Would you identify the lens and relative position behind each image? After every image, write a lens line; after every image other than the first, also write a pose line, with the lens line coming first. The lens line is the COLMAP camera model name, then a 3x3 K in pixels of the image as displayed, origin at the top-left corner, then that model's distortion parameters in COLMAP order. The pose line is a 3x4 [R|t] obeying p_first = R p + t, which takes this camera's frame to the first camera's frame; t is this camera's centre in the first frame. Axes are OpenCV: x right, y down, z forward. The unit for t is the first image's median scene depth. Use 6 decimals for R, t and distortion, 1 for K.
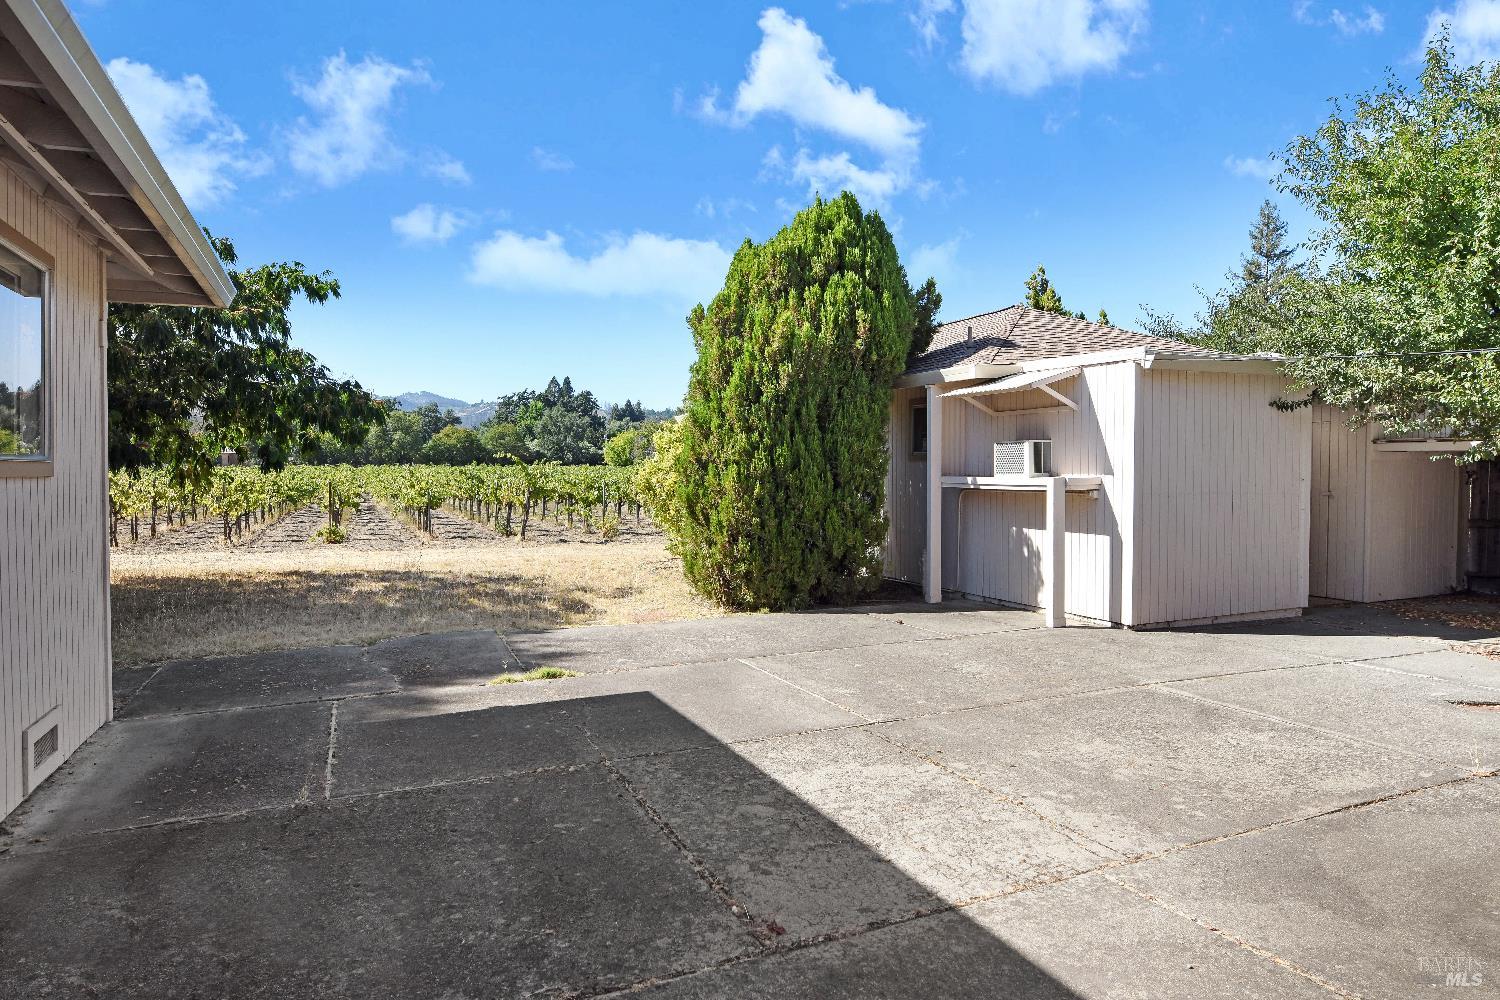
lens RADIAL K [[945.5, 0, 741.4], [0, 945.5, 499.2], [0, 0, 1]] dist [-0.015212, -0.003130]
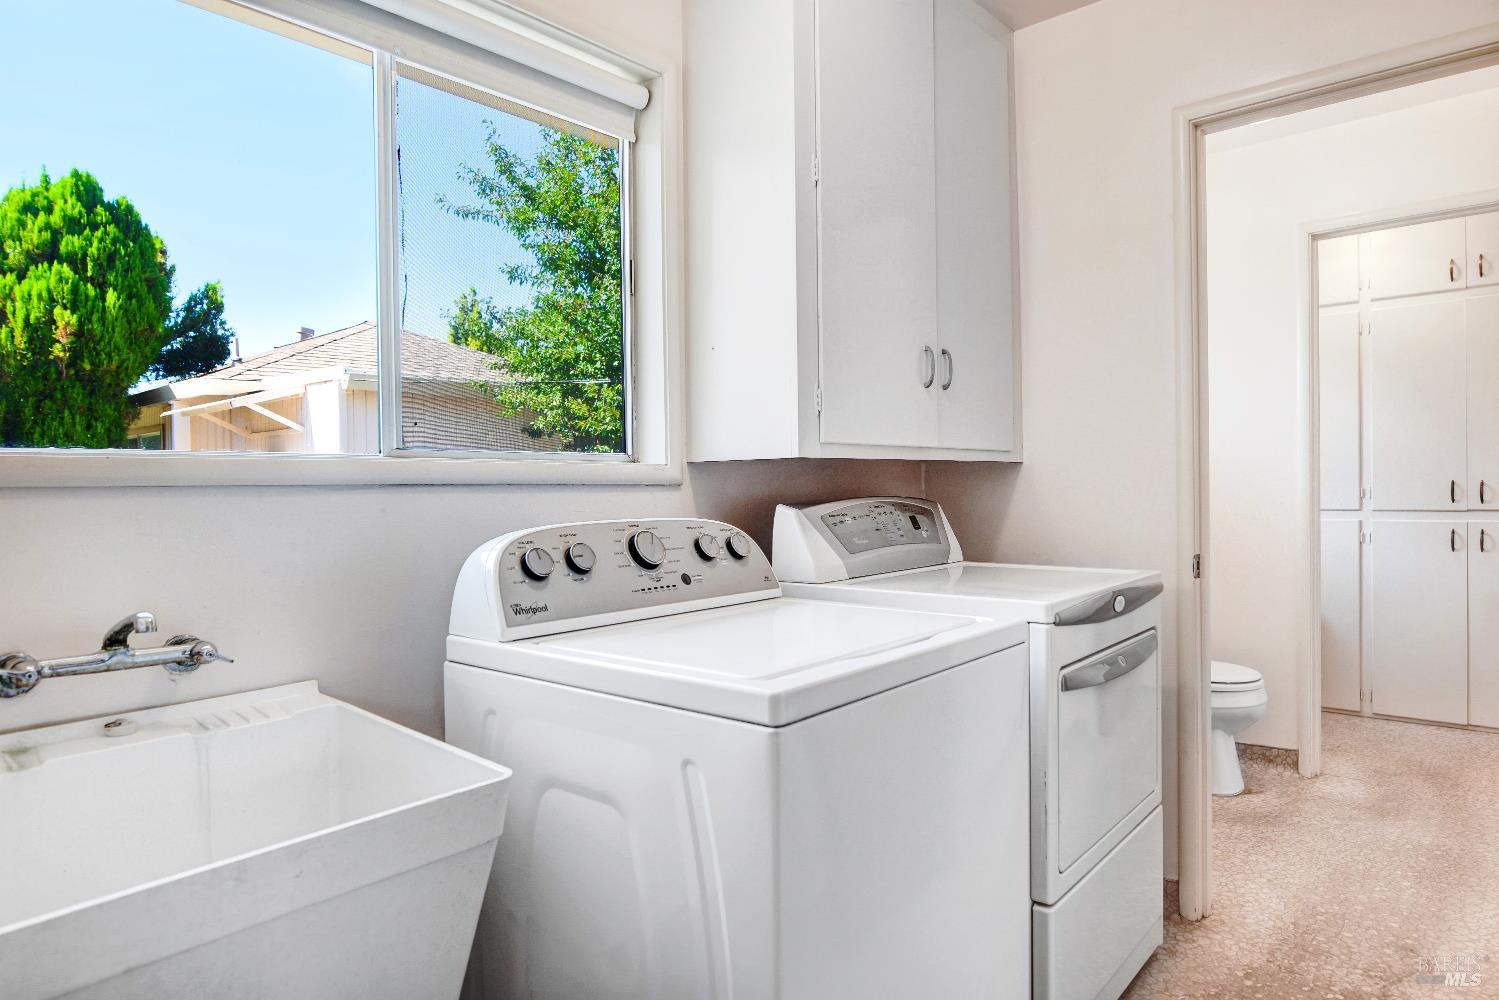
lens RADIAL K [[944.8, 0, 740.9], [0, 944.8, 499.2], [0, 0, 1]] dist [-0.015212, -0.003130]
pose [[0.884443, -0.013171, 0.466462, 0.264036], [0.022731, 0.999631, -0.014873, -0.005075], [-0.466094, 0.023758, 0.884416, -0.012671]]
